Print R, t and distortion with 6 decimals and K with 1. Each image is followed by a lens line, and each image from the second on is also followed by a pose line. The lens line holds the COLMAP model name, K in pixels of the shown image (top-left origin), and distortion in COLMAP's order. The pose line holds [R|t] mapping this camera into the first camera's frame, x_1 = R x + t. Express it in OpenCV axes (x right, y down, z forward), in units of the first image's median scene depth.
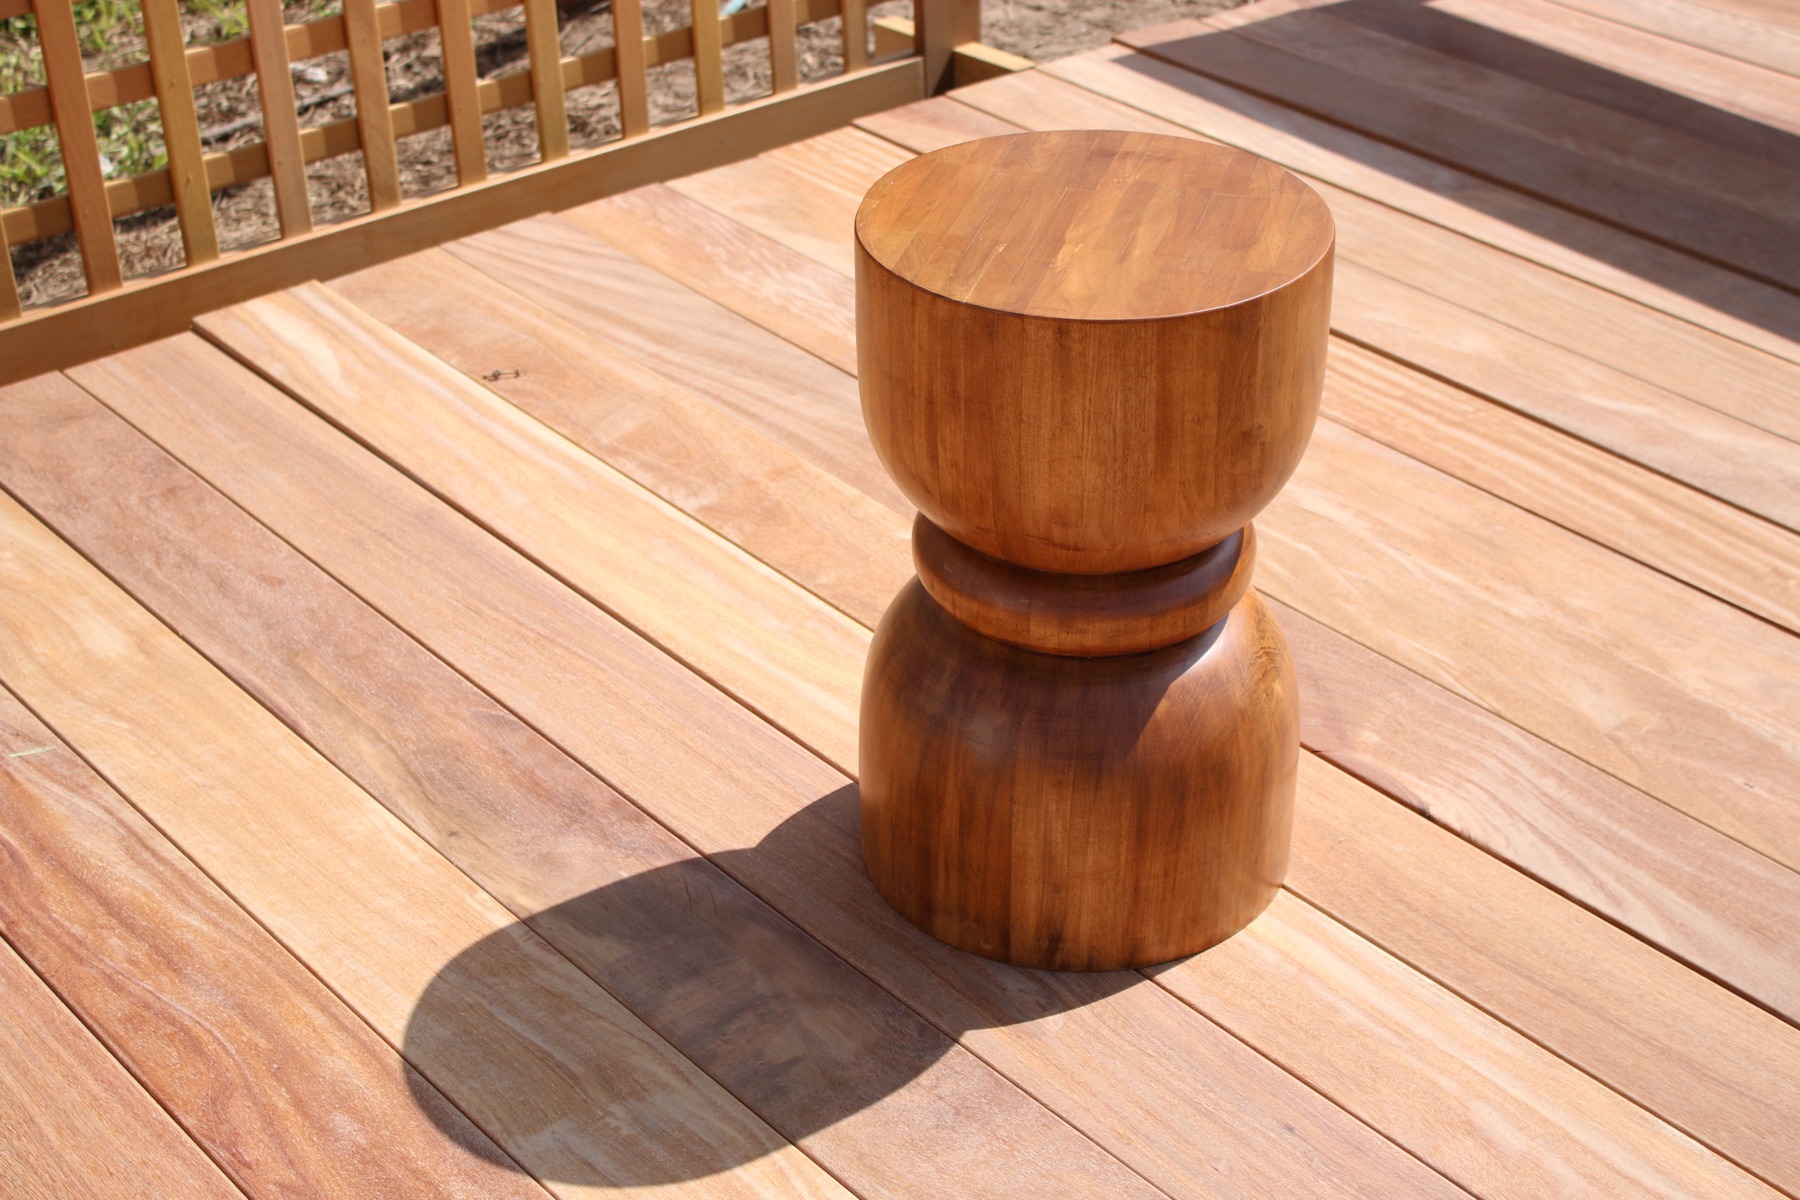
lens RADIAL K [[2727.3, 0, 905.5], [0, 2727.3, 615.4], [0, 0, 1]] dist [-0.008761, 0.000000]
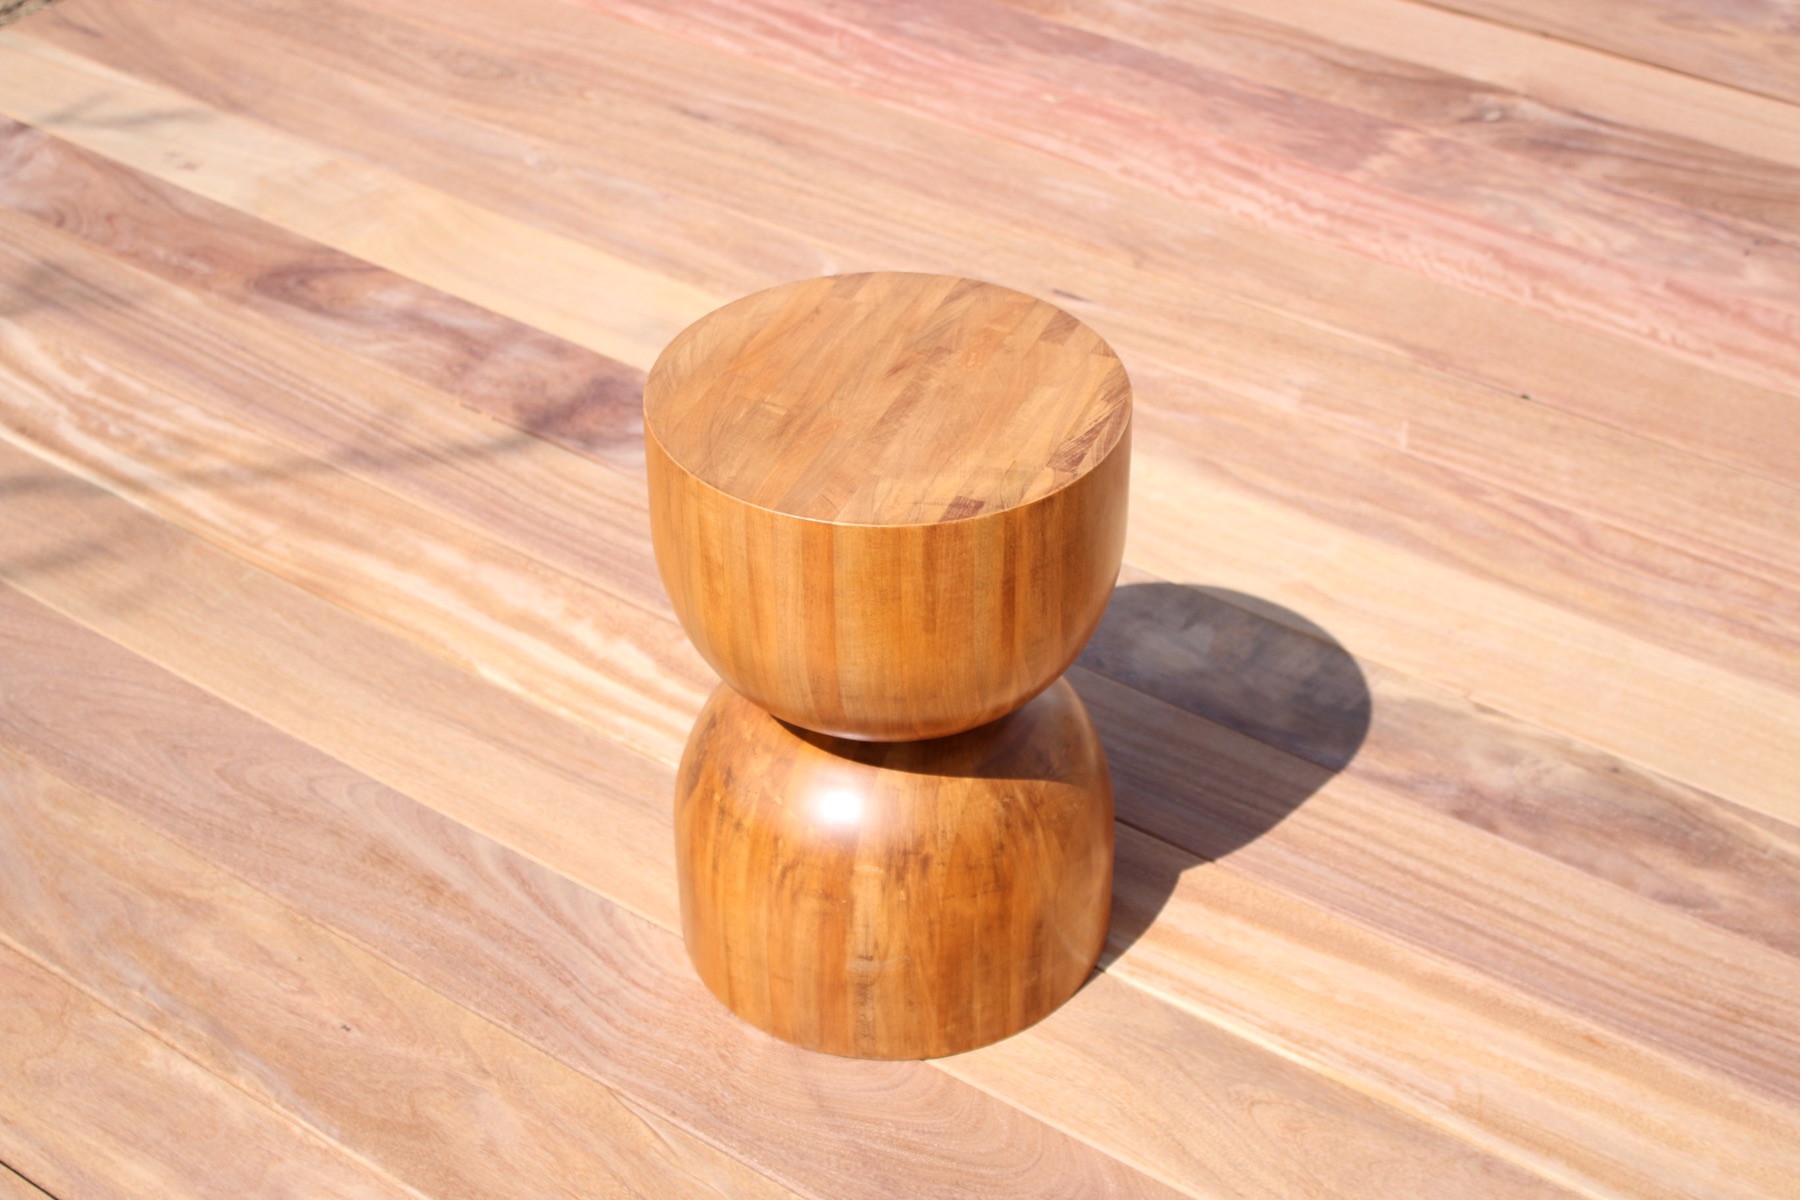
lens RADIAL K [[2727.3, 0, 901.5], [0, 2727.3, 605.2], [0, 0, 1]] dist [-0.008761, 0.000000]
pose [[-0.973560, 0.151681, -0.170805, 0.287285], [-0.099598, 0.391053, 0.914963, -0.934500], [0.205577, 0.907783, -0.365607, 1.363138]]
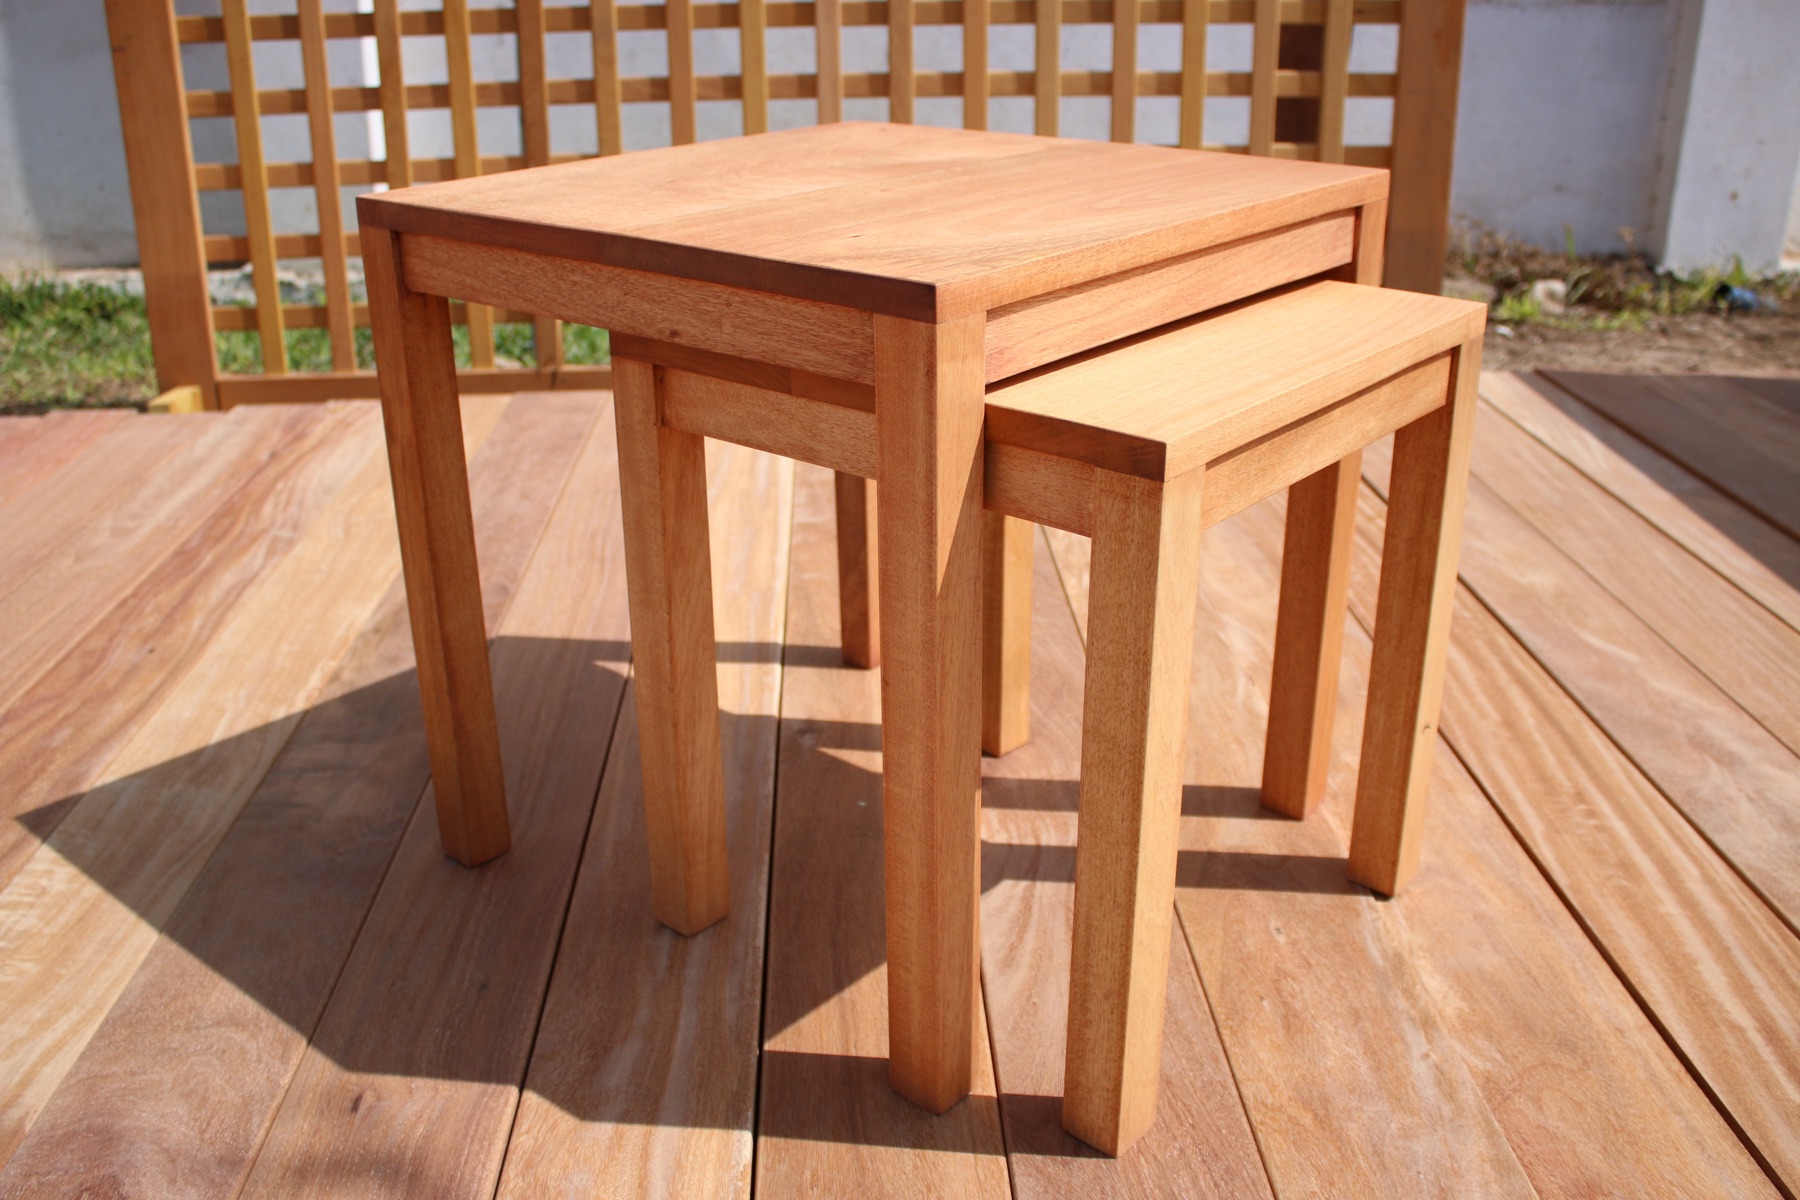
lens RADIAL K [[1669.4, 0, 900.6], [0, 1669.4, 597.2], [0, 0, 1]] dist [-0.110020, 0.000000]
pose [[0.784256, 0.226059, -0.577789, 0.552897], [-0.314000, 0.947807, -0.055376, 0.029395], [0.535114, 0.224855, 0.814305, 0.499185]]
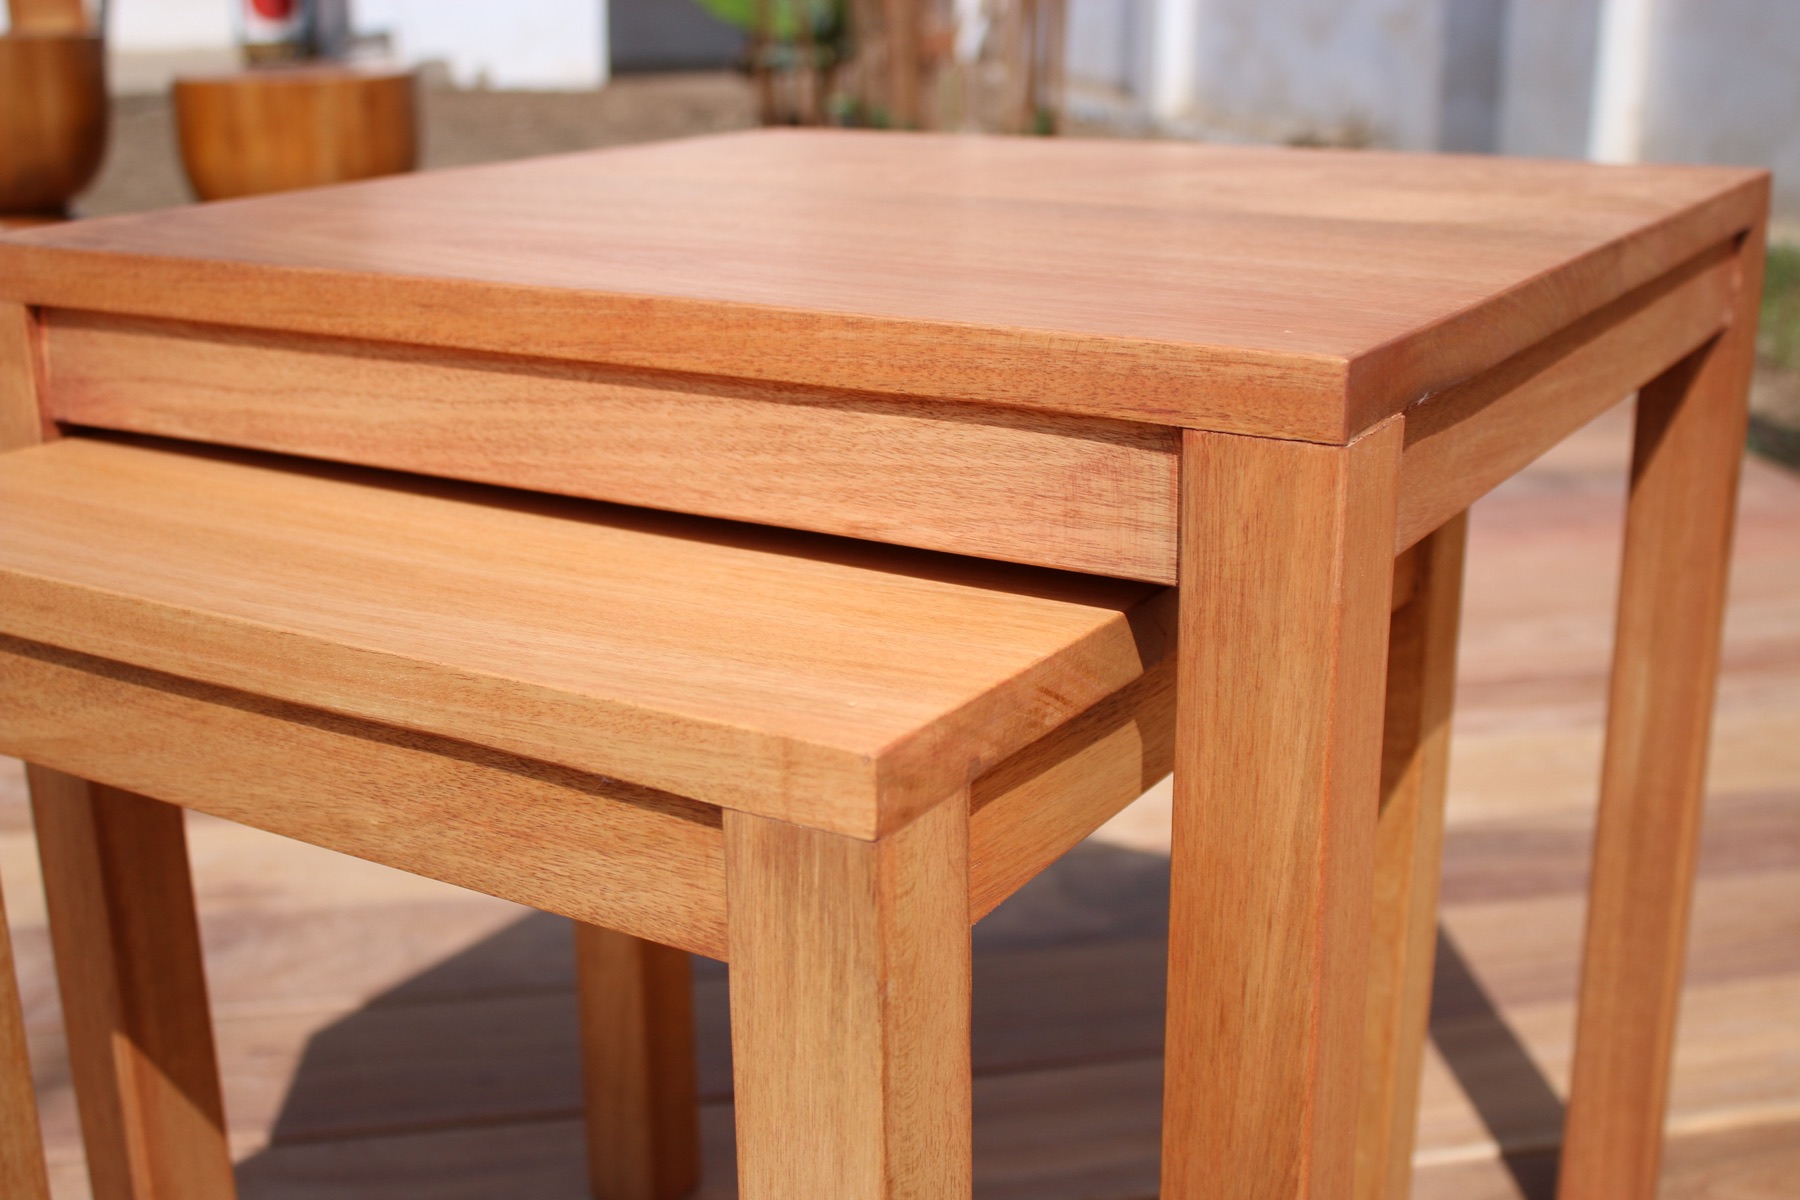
lens RADIAL K [[2173.8, 0, 884.0], [0, 2173.8, 606.5], [0, 0, 1]] dist [-0.051056, 0.000000]
pose [[-0.509184, 0.255897, -0.821735, 0.551064], [-0.437337, 0.745392, 0.503117, -0.291194], [0.741261, 0.615554, -0.267628, 1.096657]]
